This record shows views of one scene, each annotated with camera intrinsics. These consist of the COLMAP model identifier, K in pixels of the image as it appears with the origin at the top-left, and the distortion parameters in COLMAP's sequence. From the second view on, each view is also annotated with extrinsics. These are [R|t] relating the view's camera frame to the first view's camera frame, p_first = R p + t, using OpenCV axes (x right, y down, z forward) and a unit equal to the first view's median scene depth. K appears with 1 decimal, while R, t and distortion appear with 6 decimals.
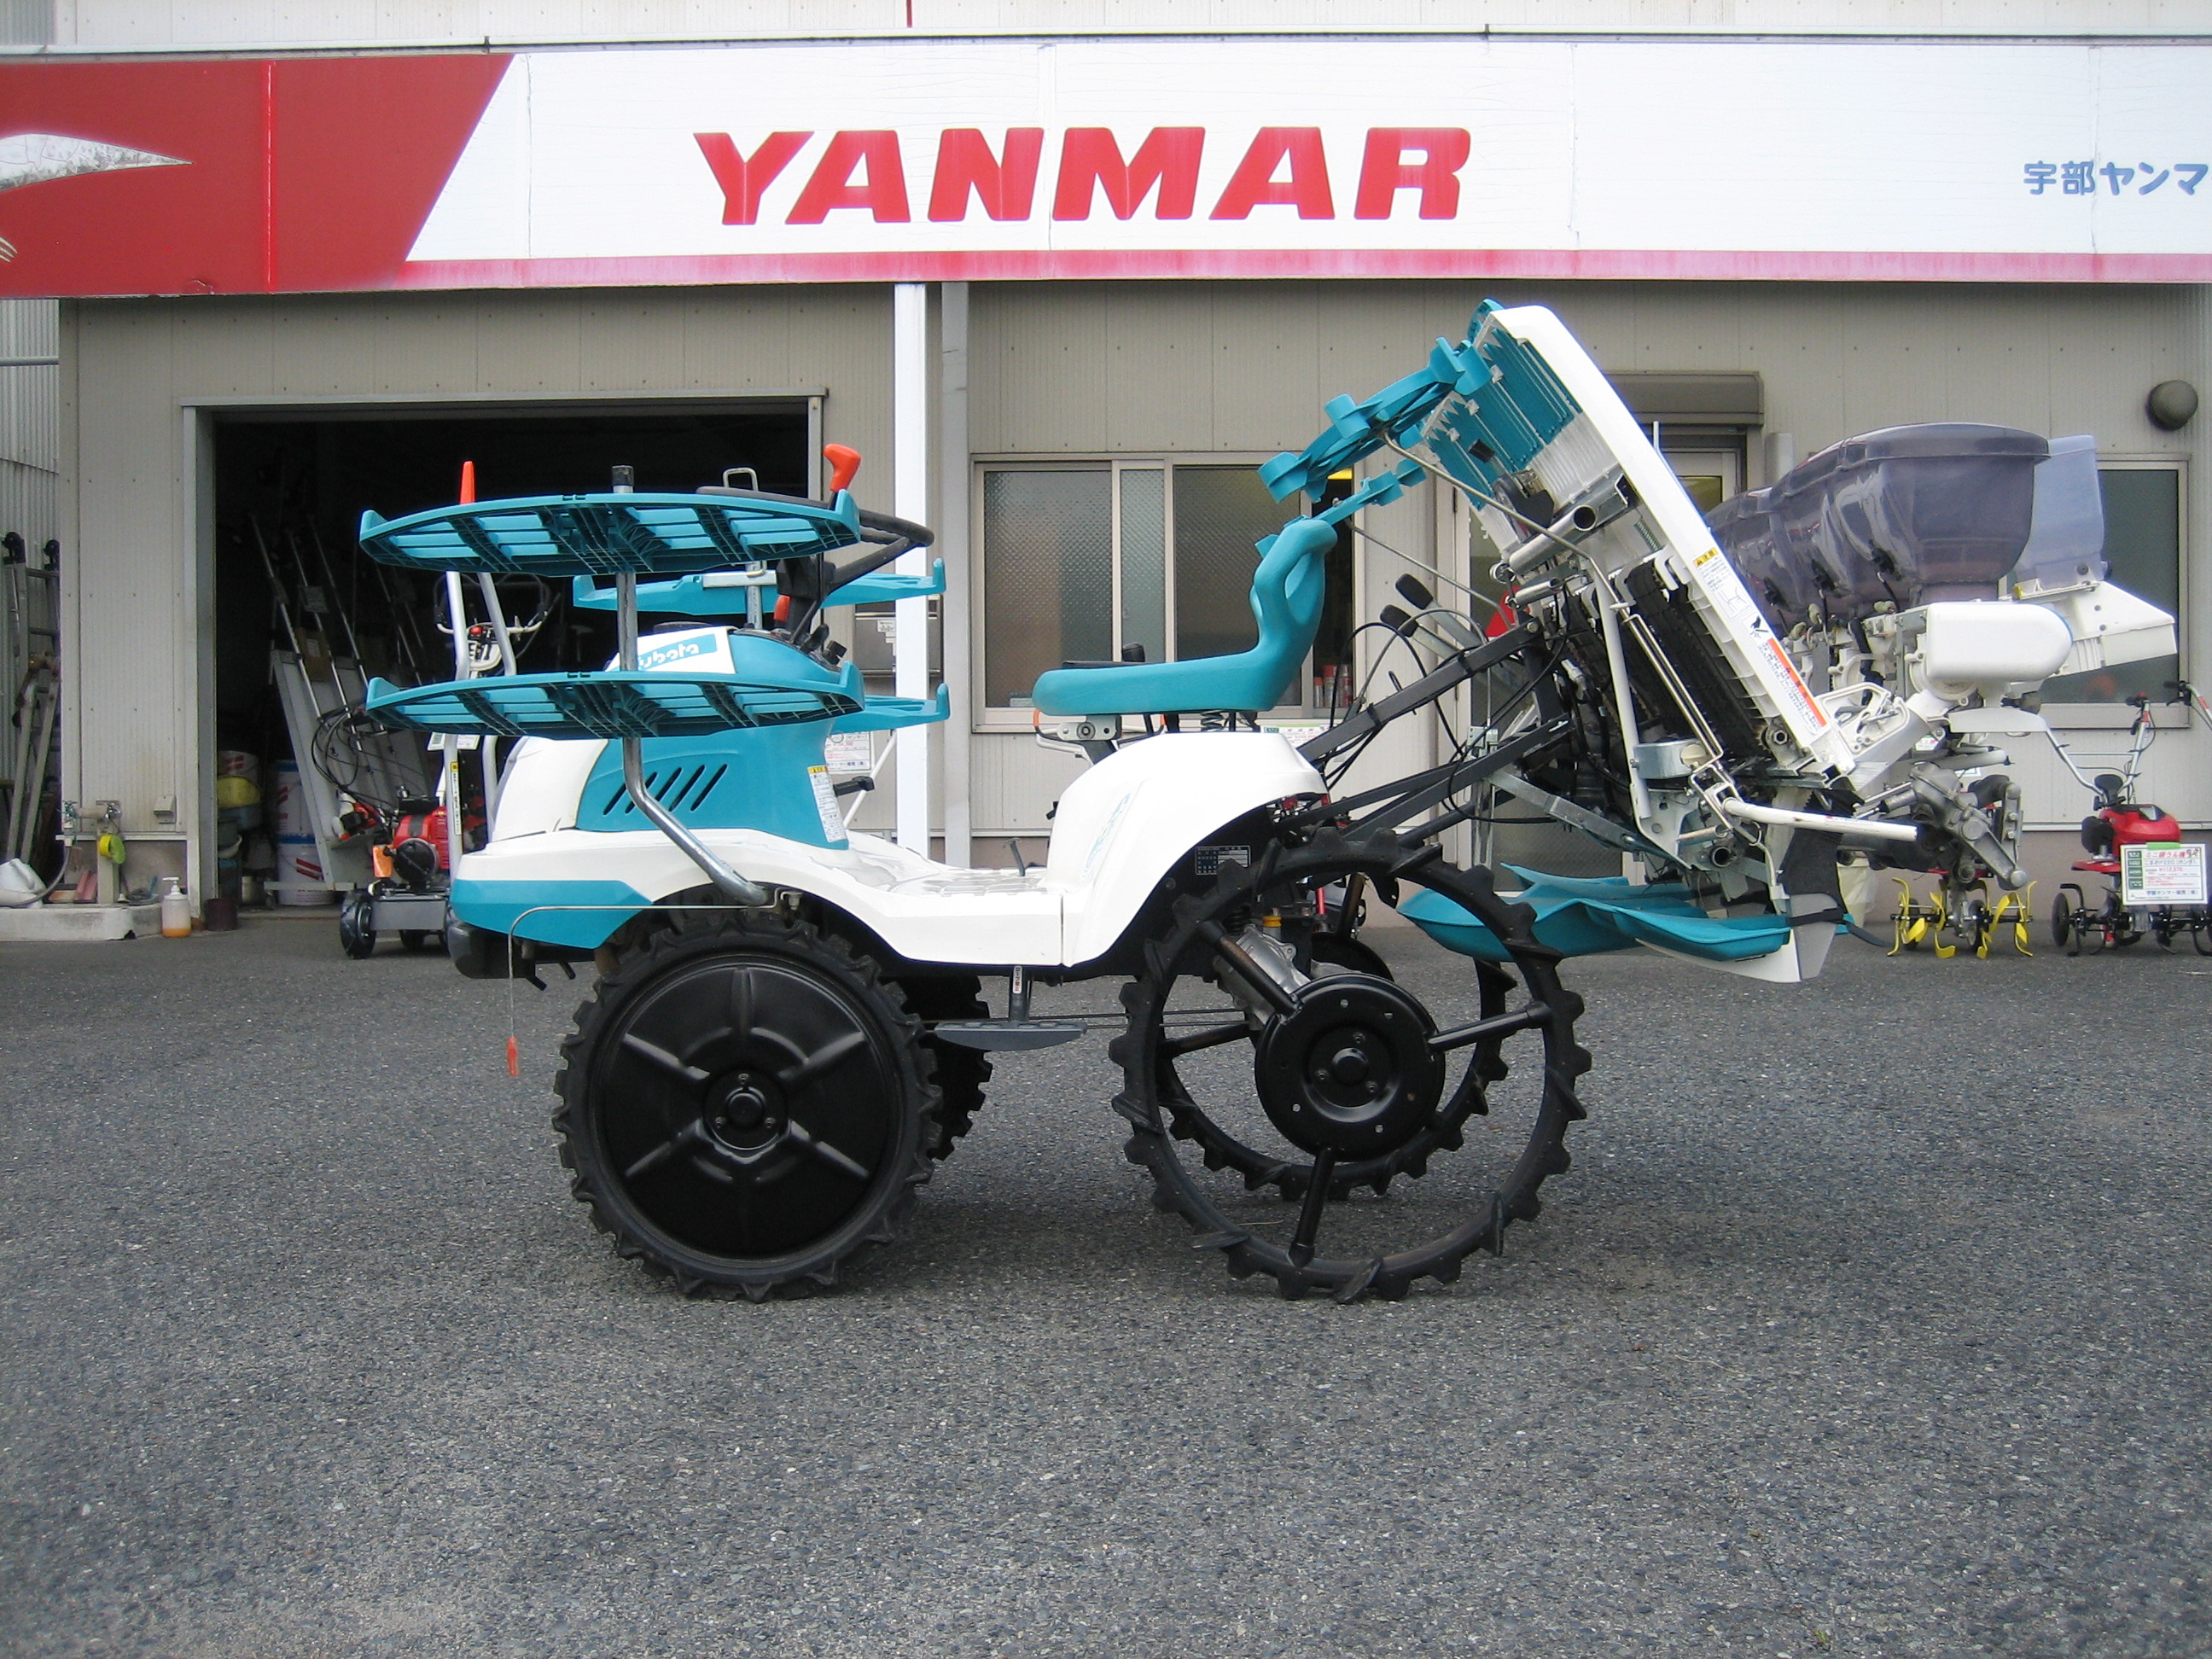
lens RADIAL K [[2196.2, 0, 1106.0], [0, 2196.2, 829.5], [0, 0, 1]] dist [-0.107888, 0.013848]
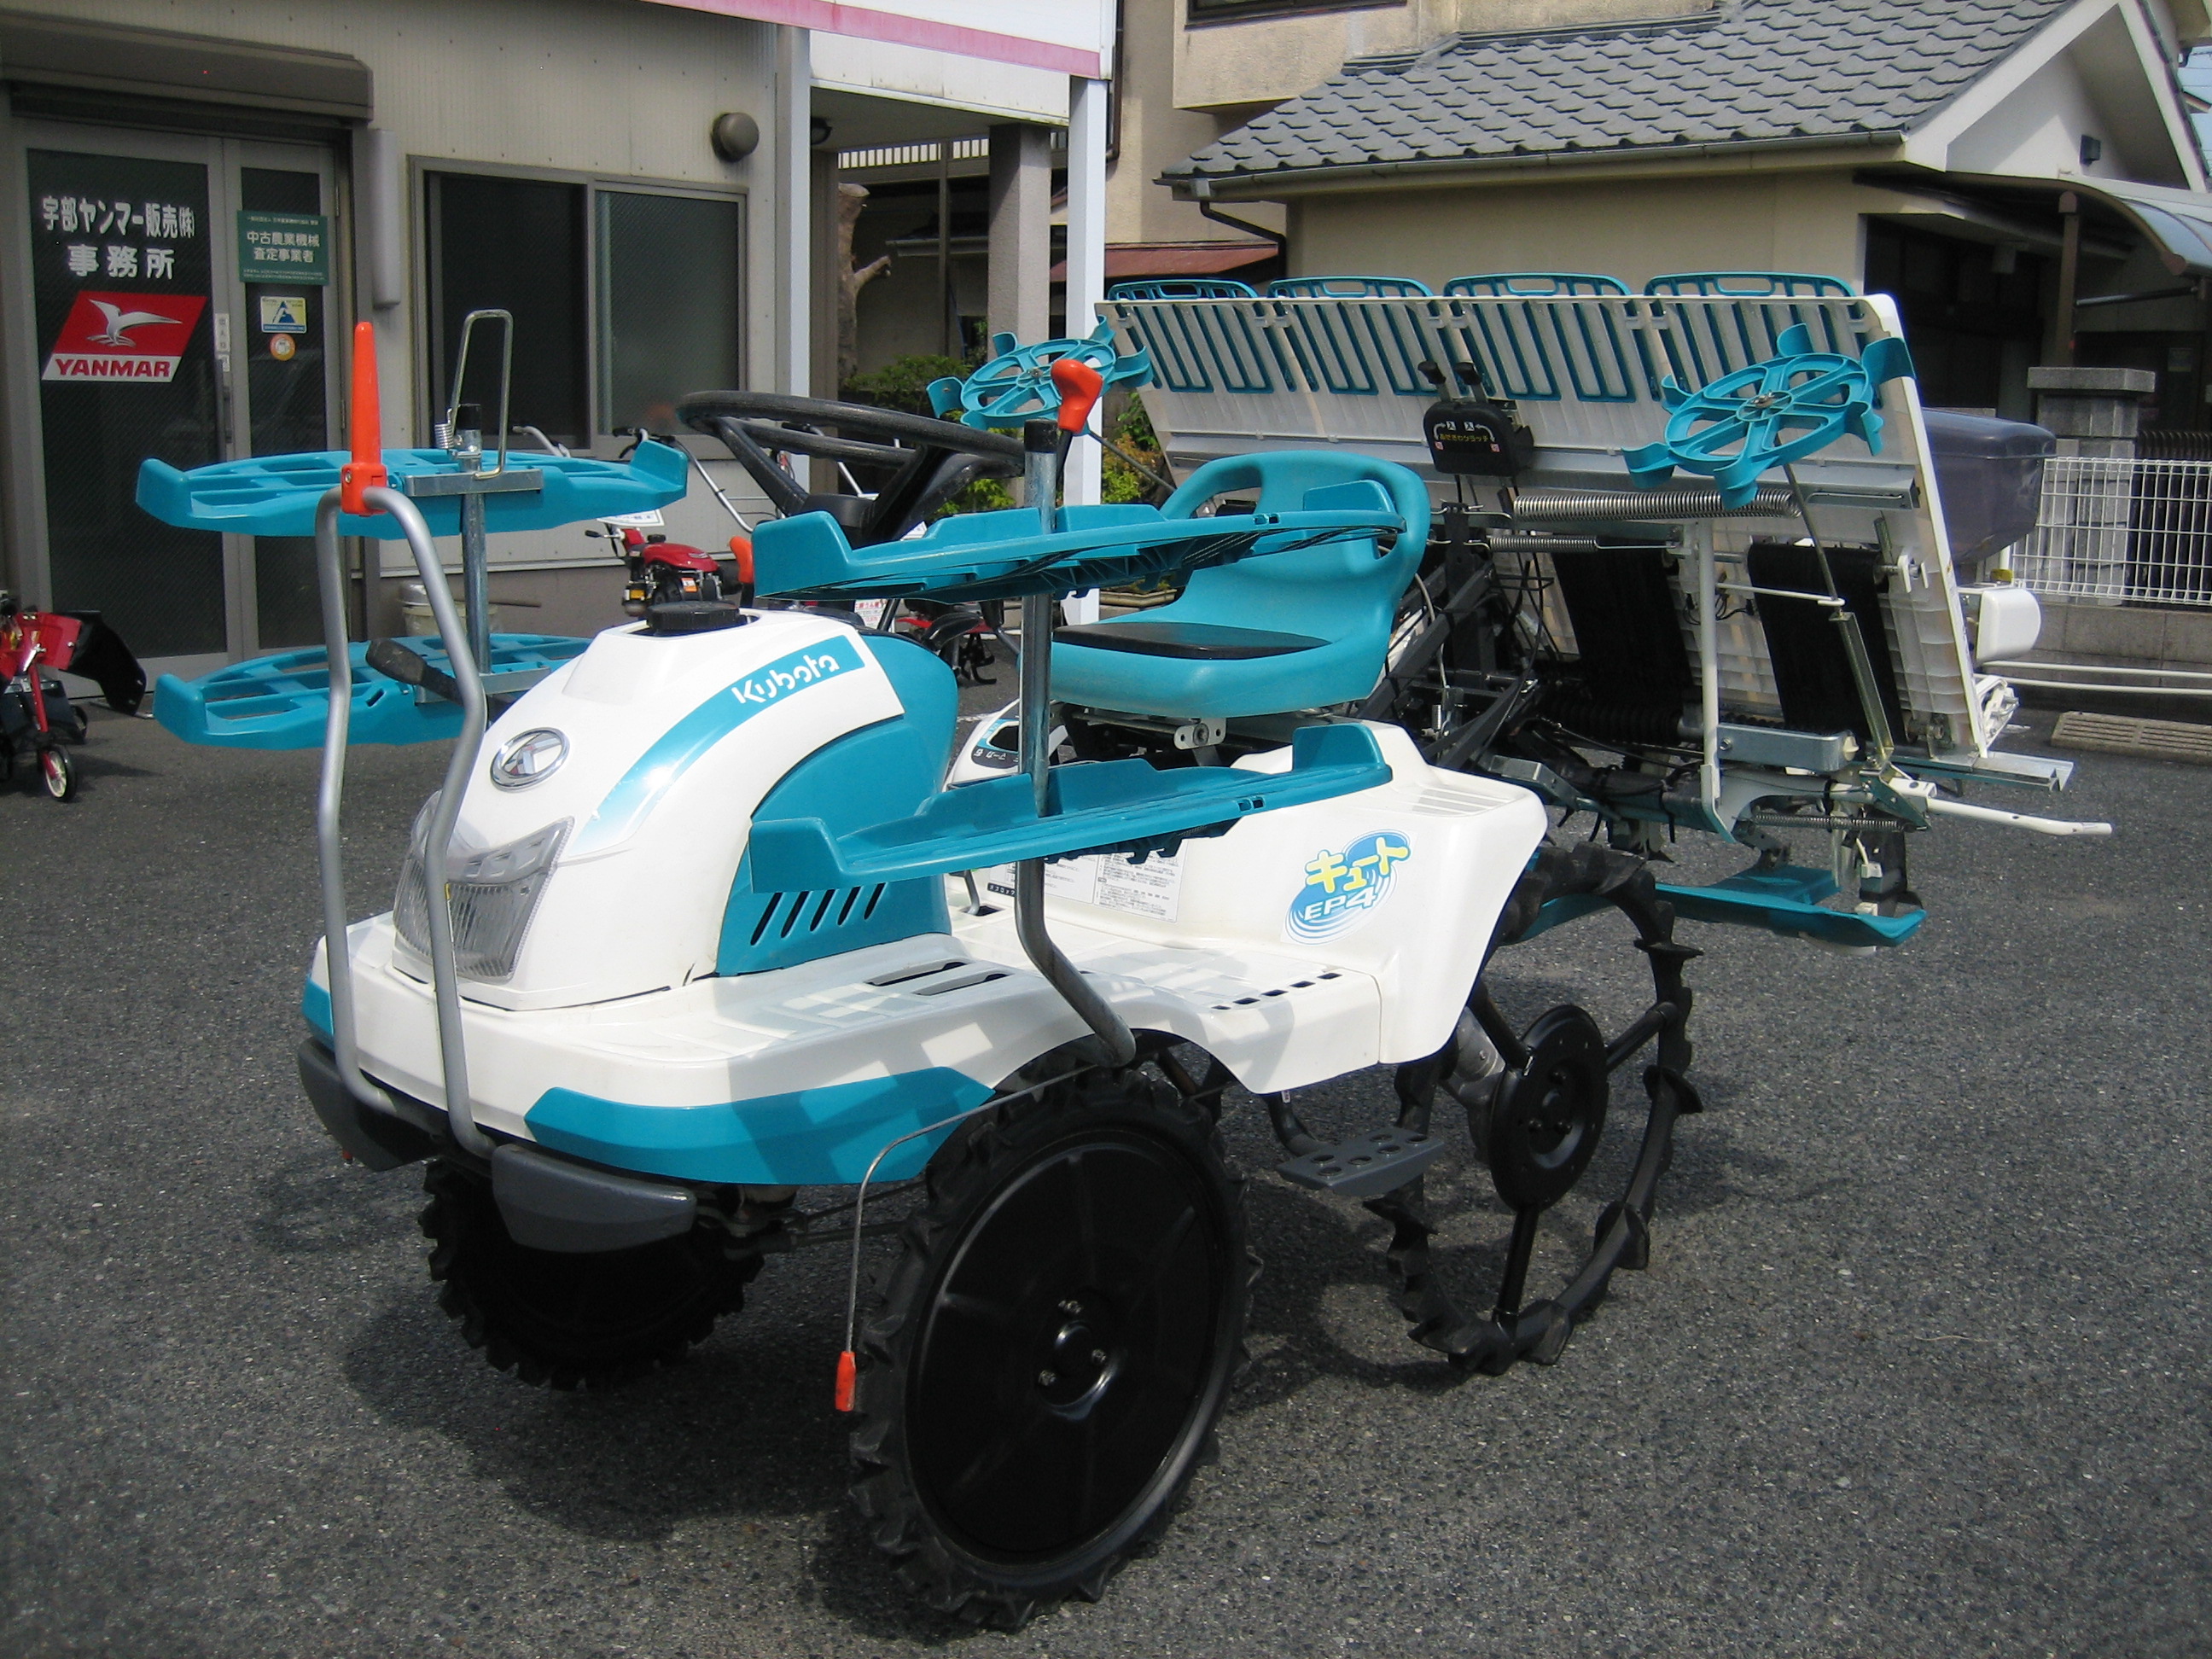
lens RADIAL K [[2196.2, 0, 1106.0], [0, 2196.2, 829.5], [0, 0, 1]] dist [-0.107888, 0.013848]
pose [[0.817176, -0.042401, 0.574827, -1.406732], [-0.046731, 0.989134, 0.139395, 0.052183], [-0.574491, -0.140773, 0.806315, -6.517248]]
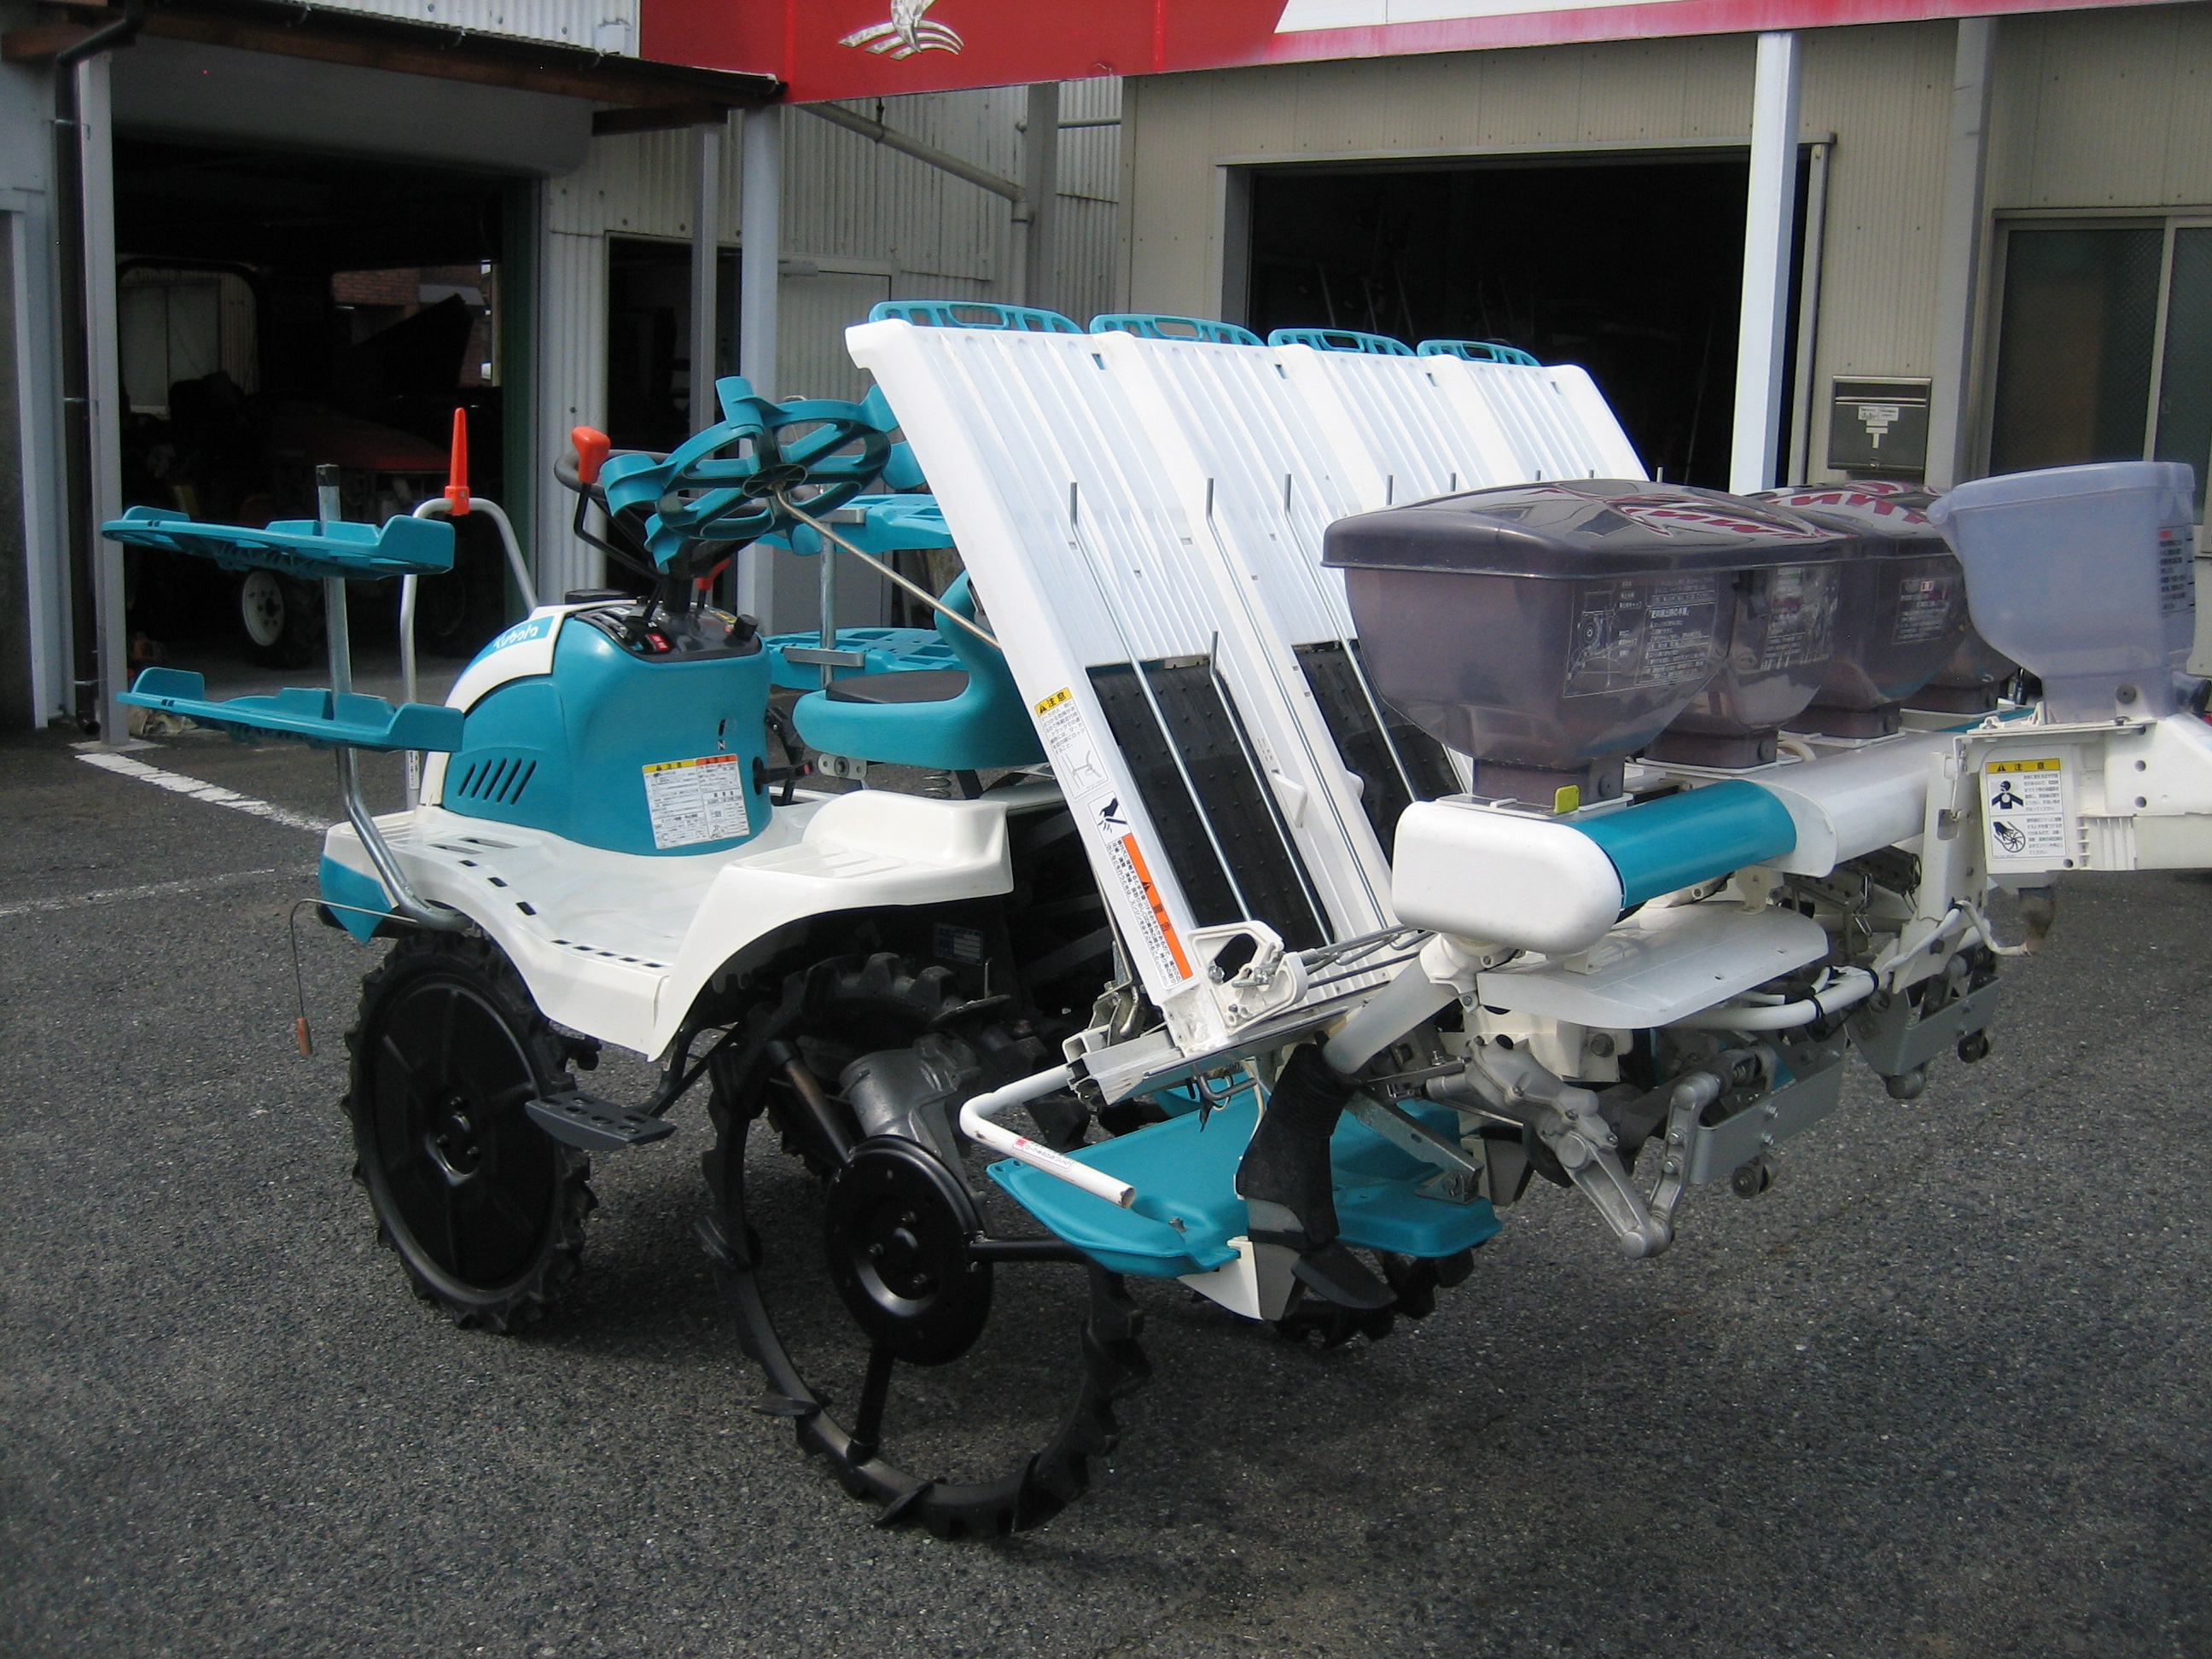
lens RADIAL K [[2196.2, 0, 1106.0], [0, 2196.2, 829.5], [0, 0, 1]] dist [-0.107888, 0.013848]
pose [[0.810117, 0.133501, -0.570866, 0.224290], [-0.052534, 0.986341, 0.156112, -0.063533], [0.583910, -0.096479, 0.806065, 0.152975]]
